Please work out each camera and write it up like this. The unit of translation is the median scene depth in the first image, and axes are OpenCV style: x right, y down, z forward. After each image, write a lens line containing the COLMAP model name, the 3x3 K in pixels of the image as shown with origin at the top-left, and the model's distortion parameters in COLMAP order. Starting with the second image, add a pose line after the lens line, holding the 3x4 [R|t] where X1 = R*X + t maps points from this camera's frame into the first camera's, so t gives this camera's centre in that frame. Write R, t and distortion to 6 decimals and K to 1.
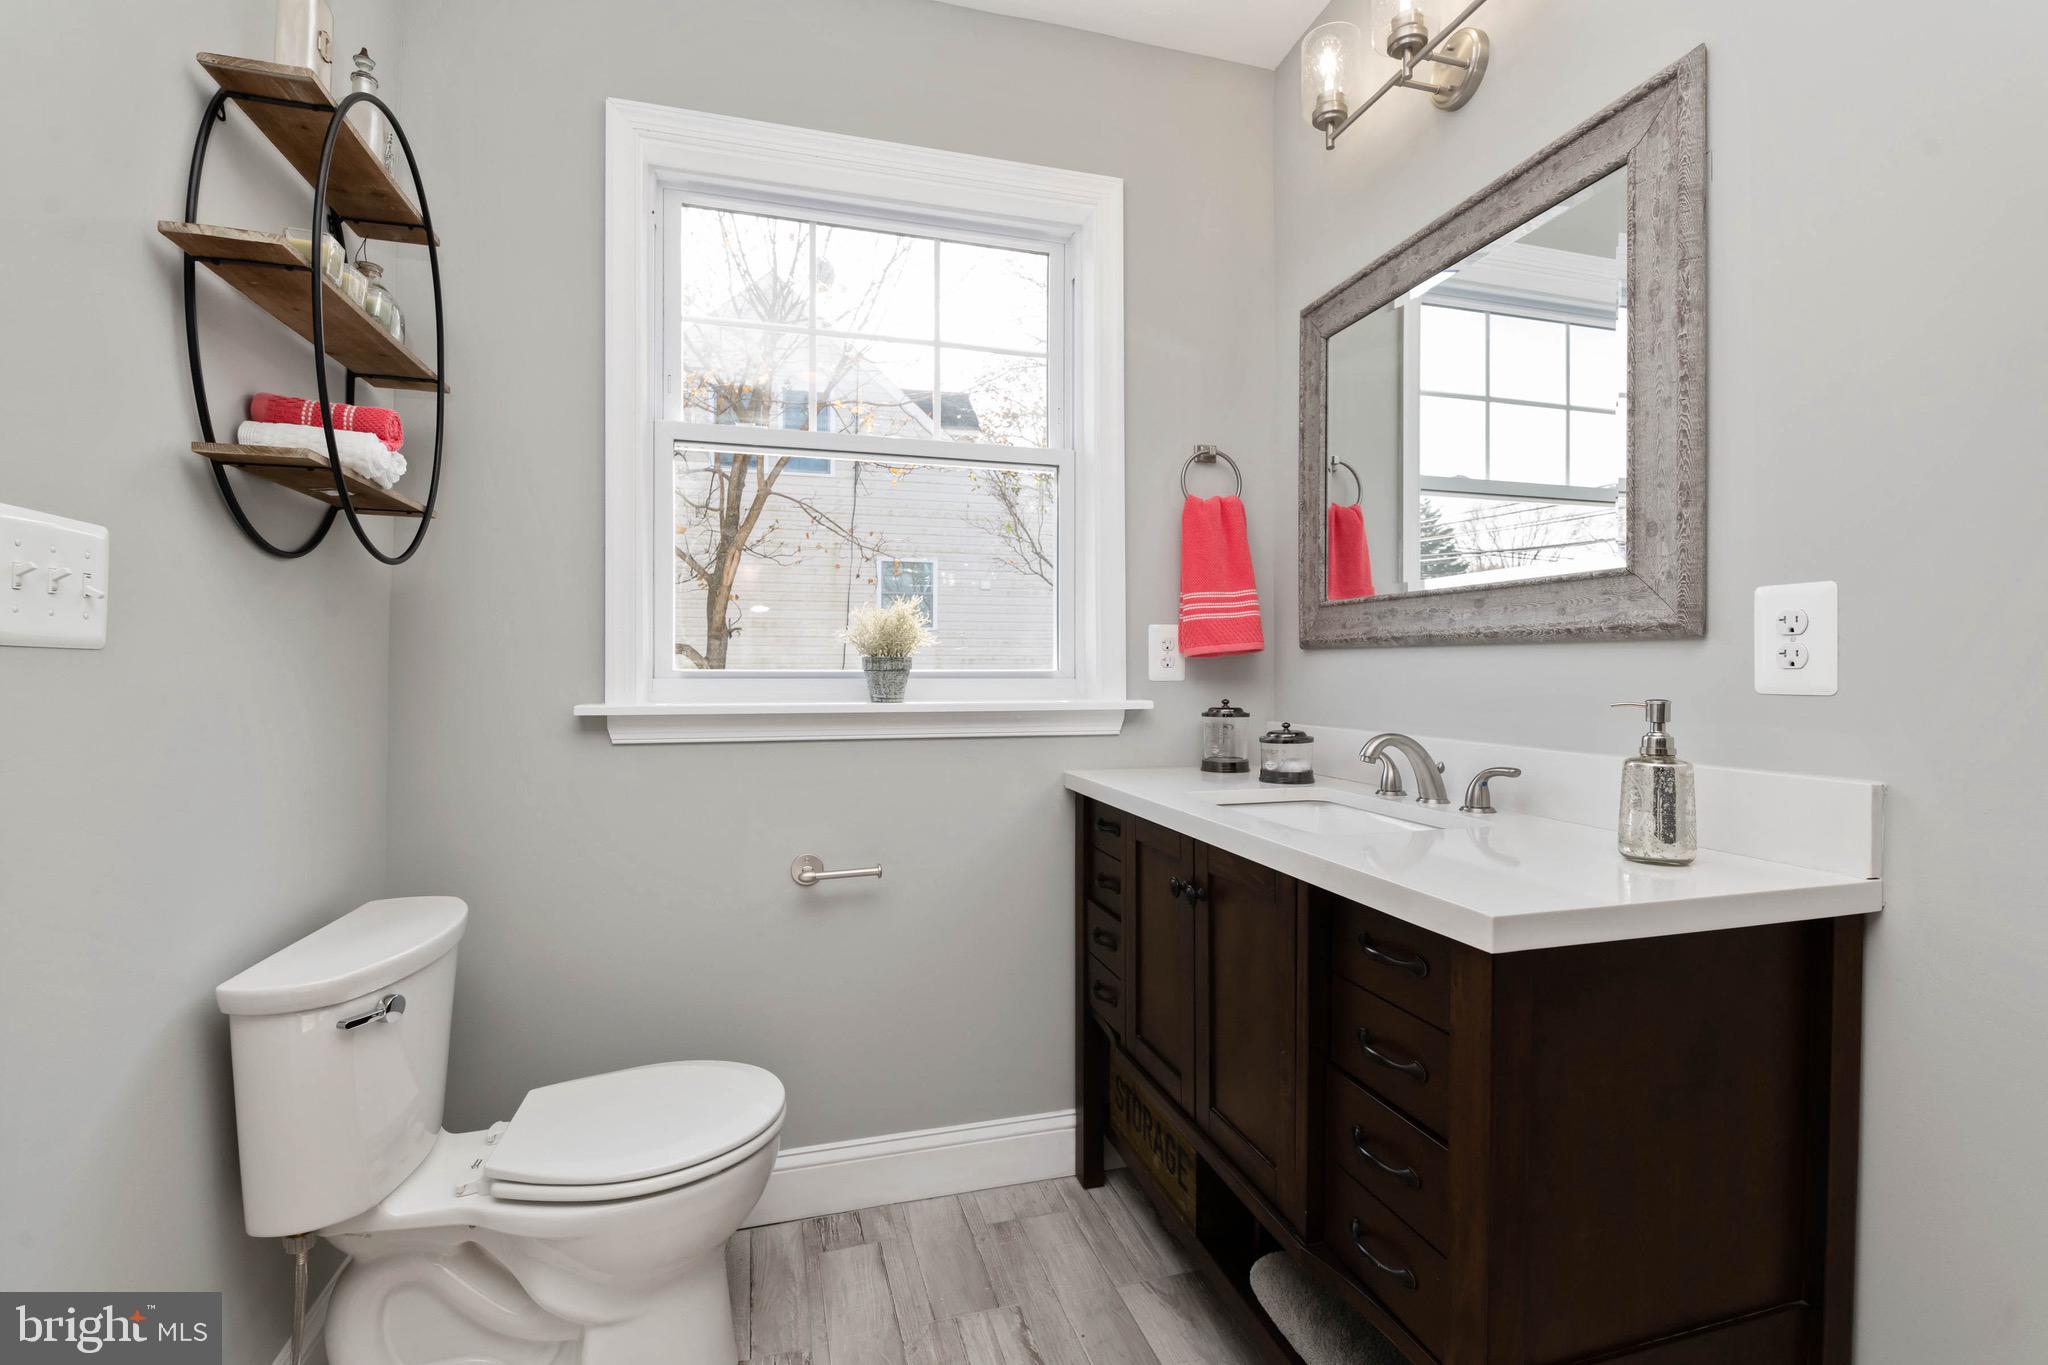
lens RADIAL K [[914.6, 0, 1020.6], [0, 914.6, 669.3], [0, 0, 1]] dist [0.006482, -0.005128]
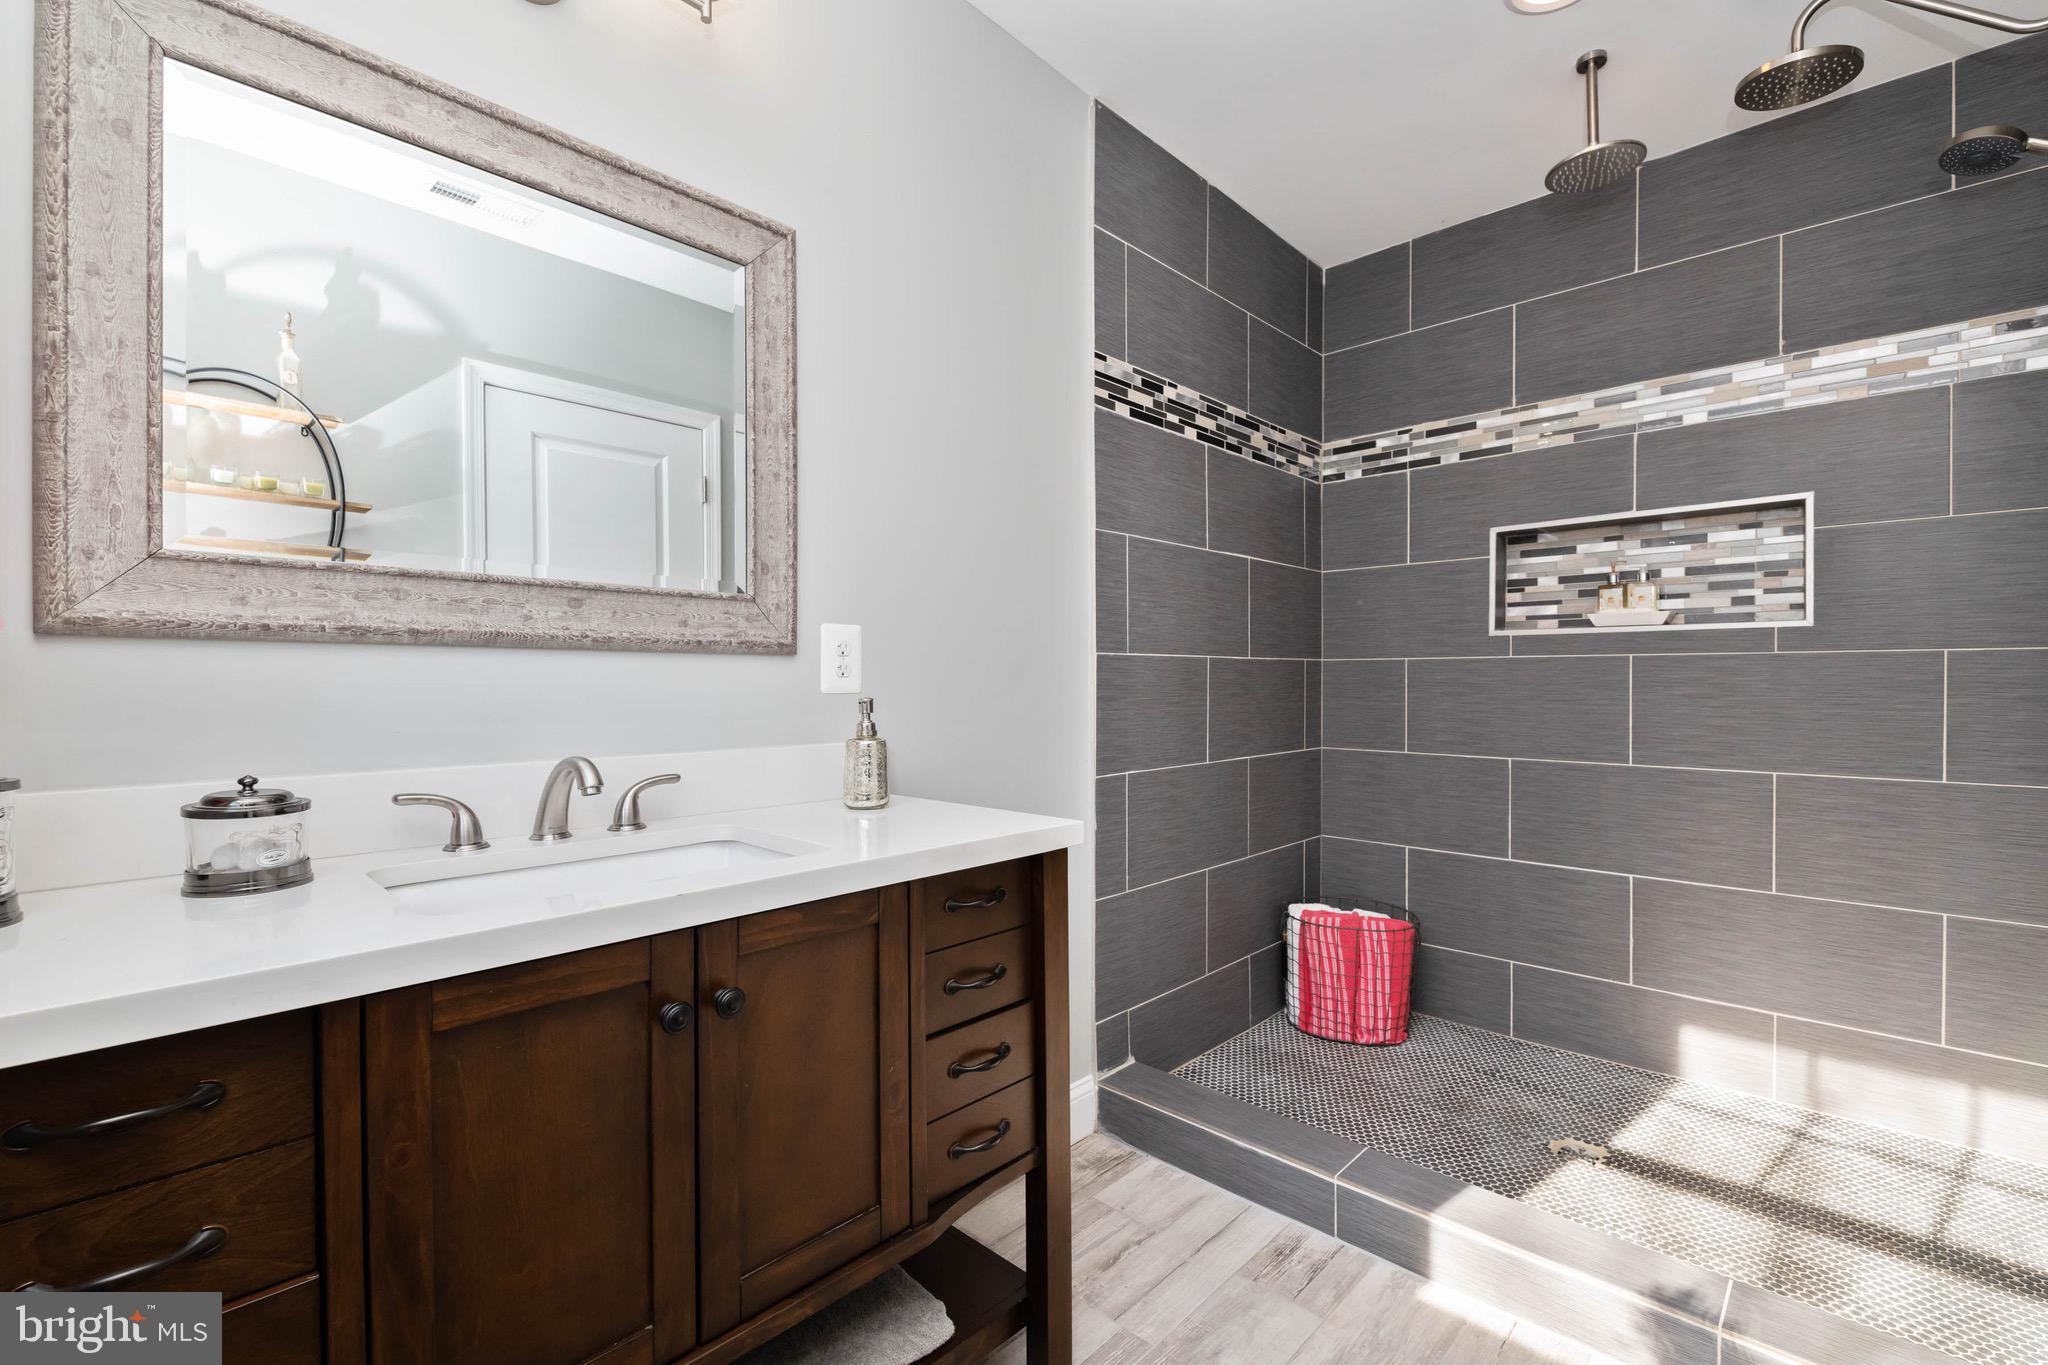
lens RADIAL K [[914.6, 0, 1015.4], [0, 914.6, 692.3], [0, 0, 1]] dist [0.006482, -0.005128]
pose [[-0.506427, -0.009343, 0.862232, -0.519084], [0.001639, 0.999929, 0.011798, 0.005691], [-0.862281, 0.007388, -0.506376, 1.158925]]
